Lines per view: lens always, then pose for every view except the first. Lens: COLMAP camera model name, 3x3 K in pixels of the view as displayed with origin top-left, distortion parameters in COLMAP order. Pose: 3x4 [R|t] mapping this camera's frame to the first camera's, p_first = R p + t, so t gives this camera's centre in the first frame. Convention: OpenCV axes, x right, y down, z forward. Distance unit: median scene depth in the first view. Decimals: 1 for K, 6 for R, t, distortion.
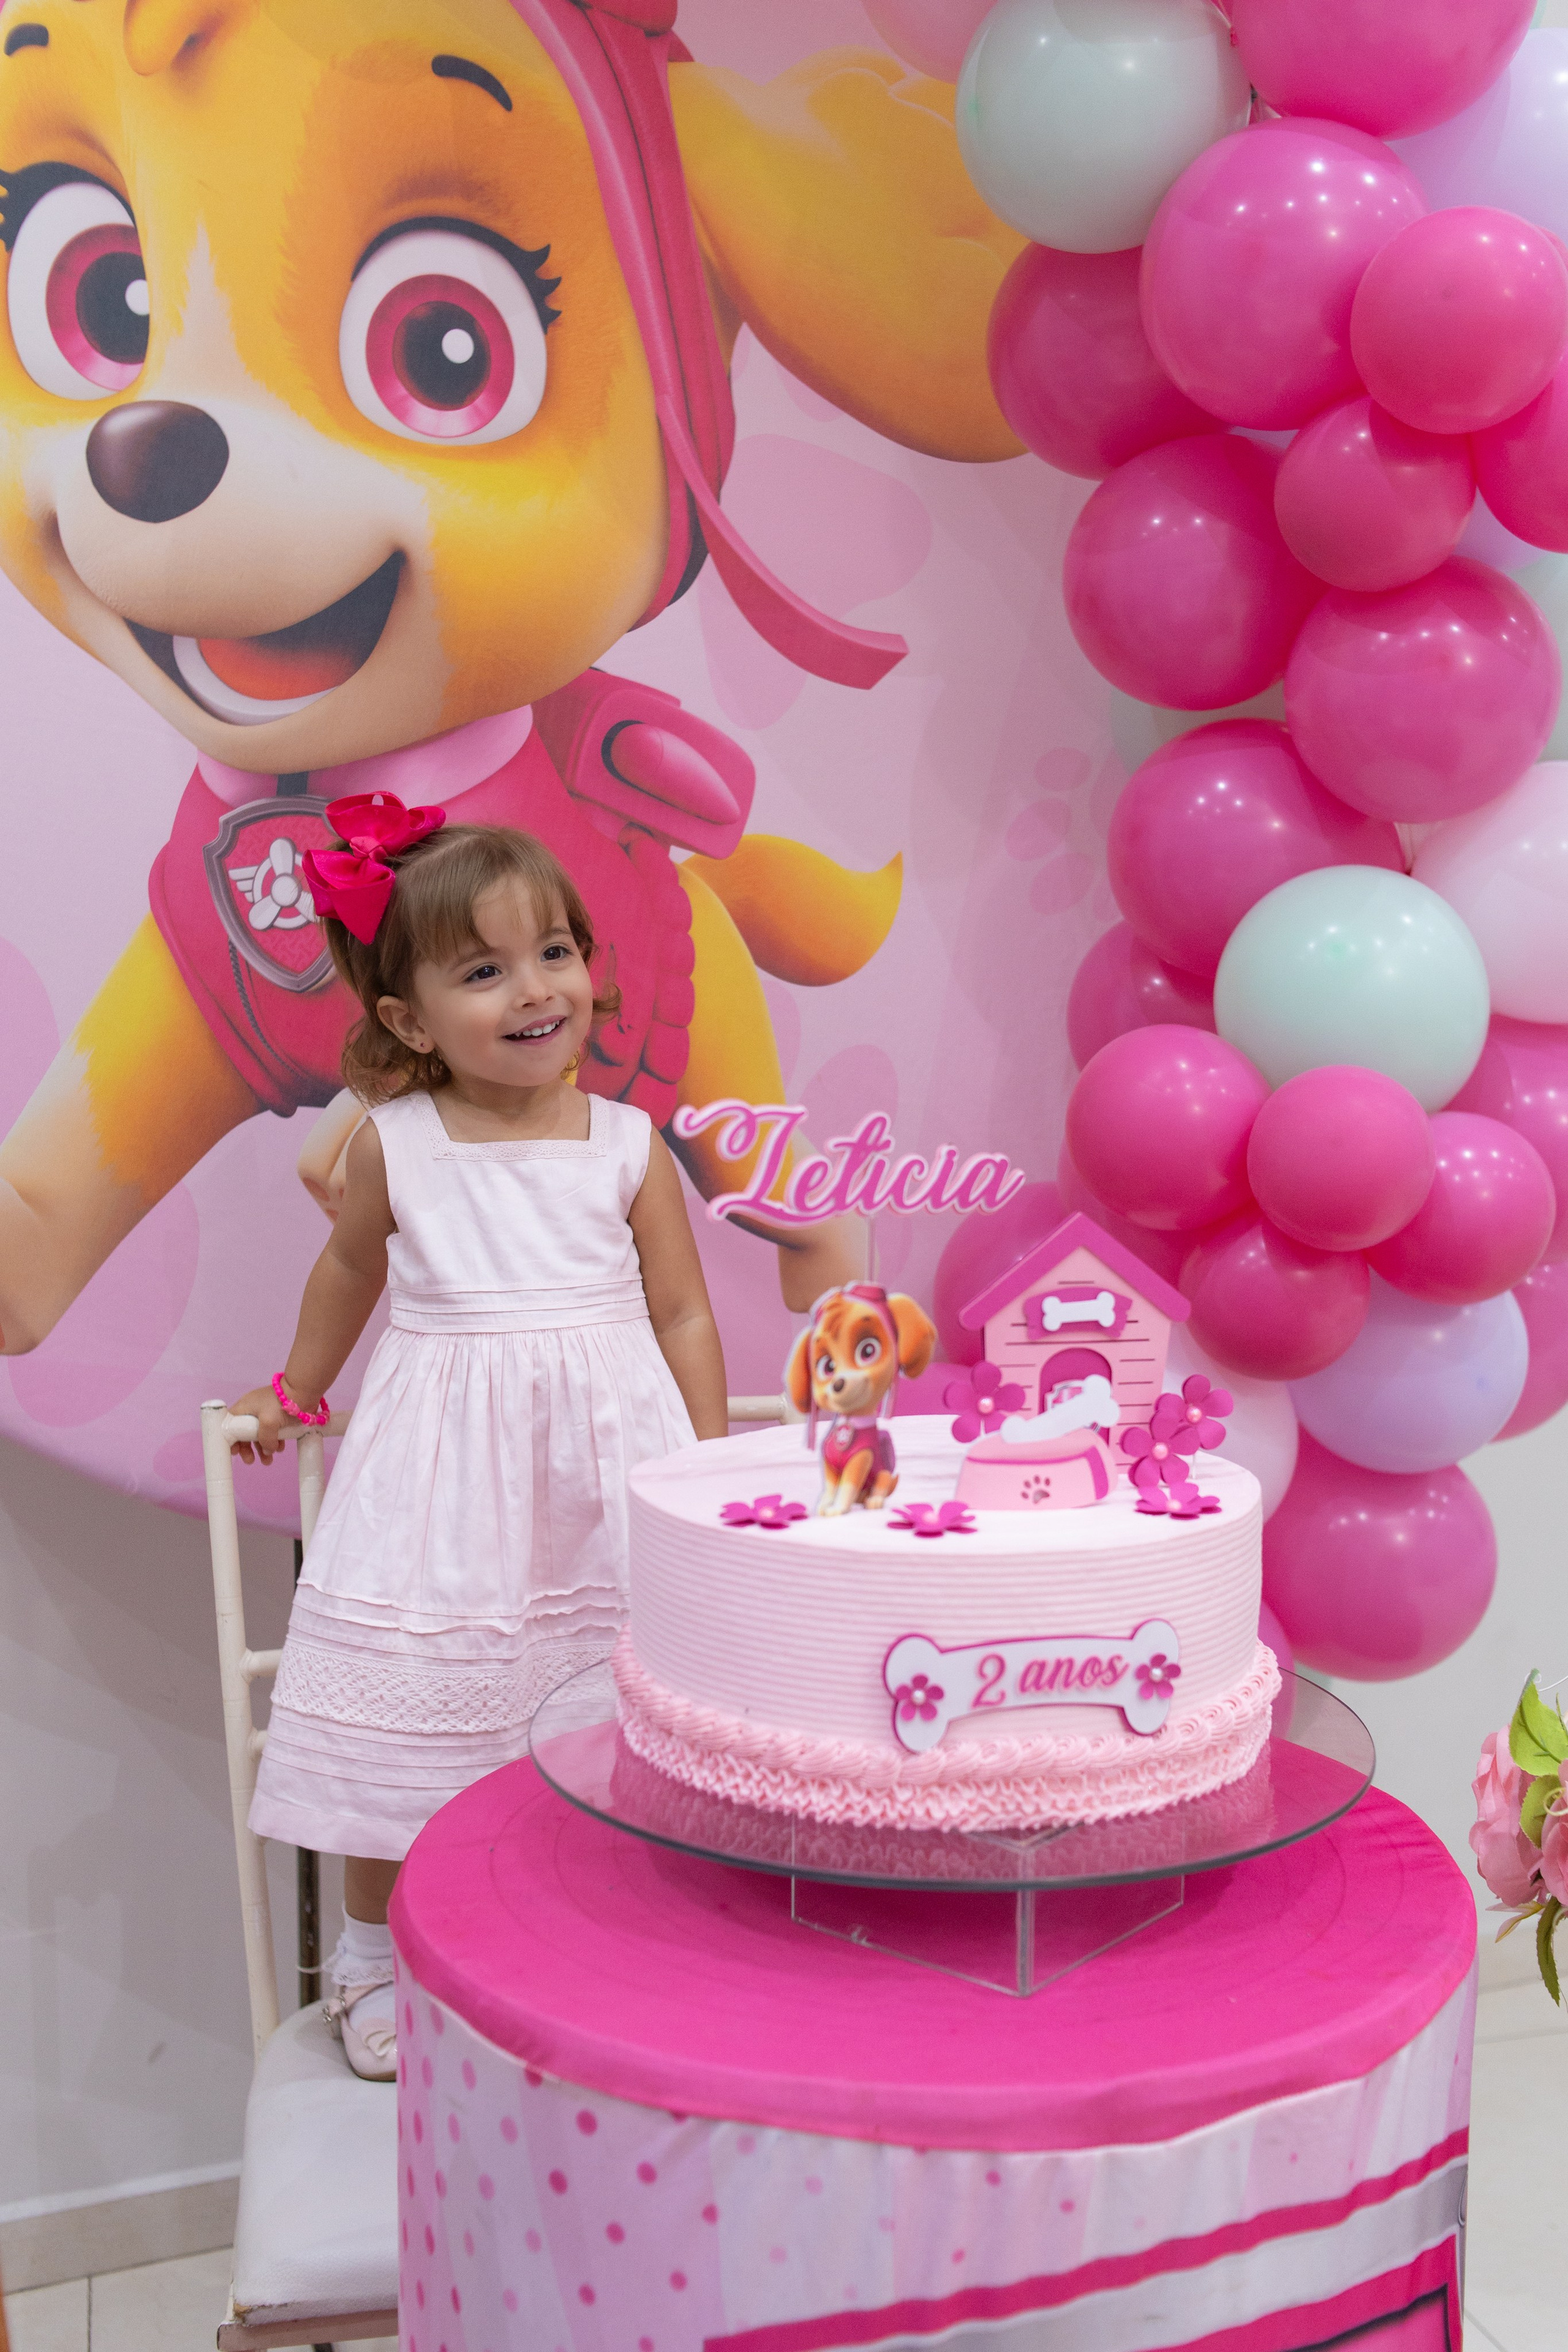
lens RADIAL K [[2441.1, 0, 794.6], [0, 2441.1, 1181.5], [0, 0, 1]] dist [-0.005411, 0.012813]
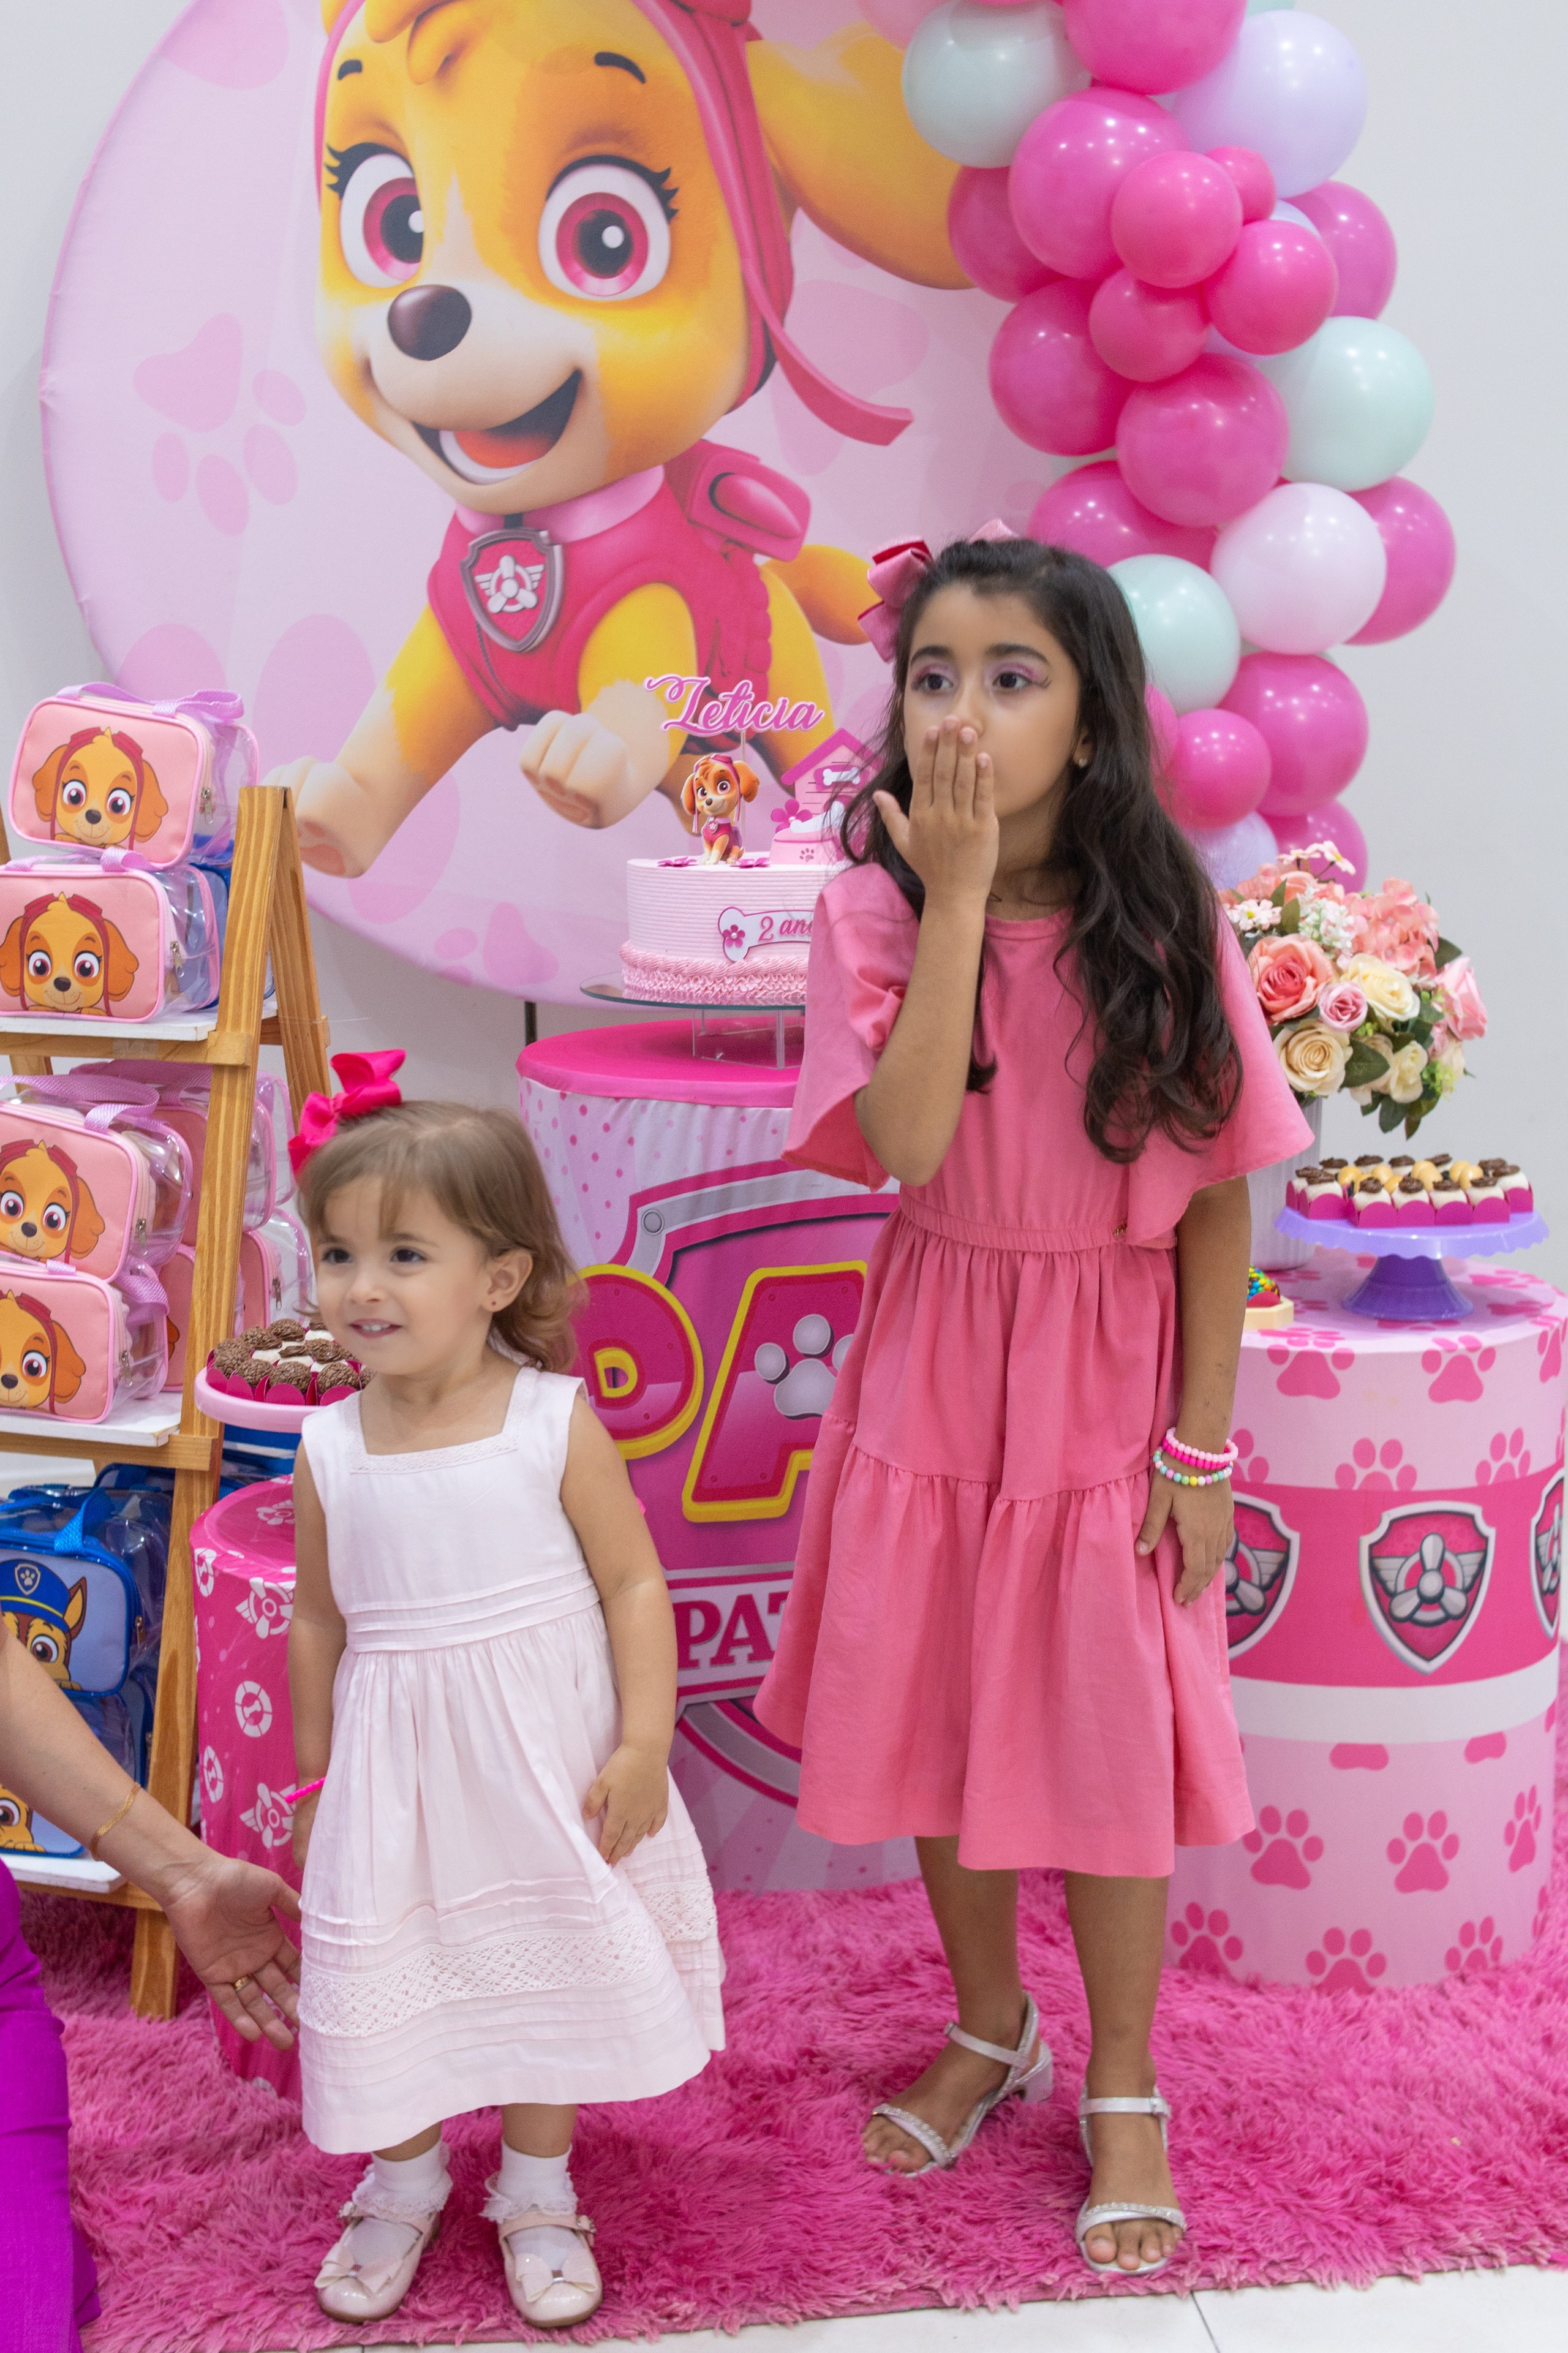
lens RADIAL K [[2724.1, 0, 706.0], [0, 2724.1, 1157.8], [0, 0, 1]] dist [0.002237, -0.002866]
pose [[0.982685, 0.014828, -0.184688, 0.261544], [-0.000270, 0.996906, 0.078599, 0.116609], [0.185283, -0.077188, 0.979649, -0.782067]]
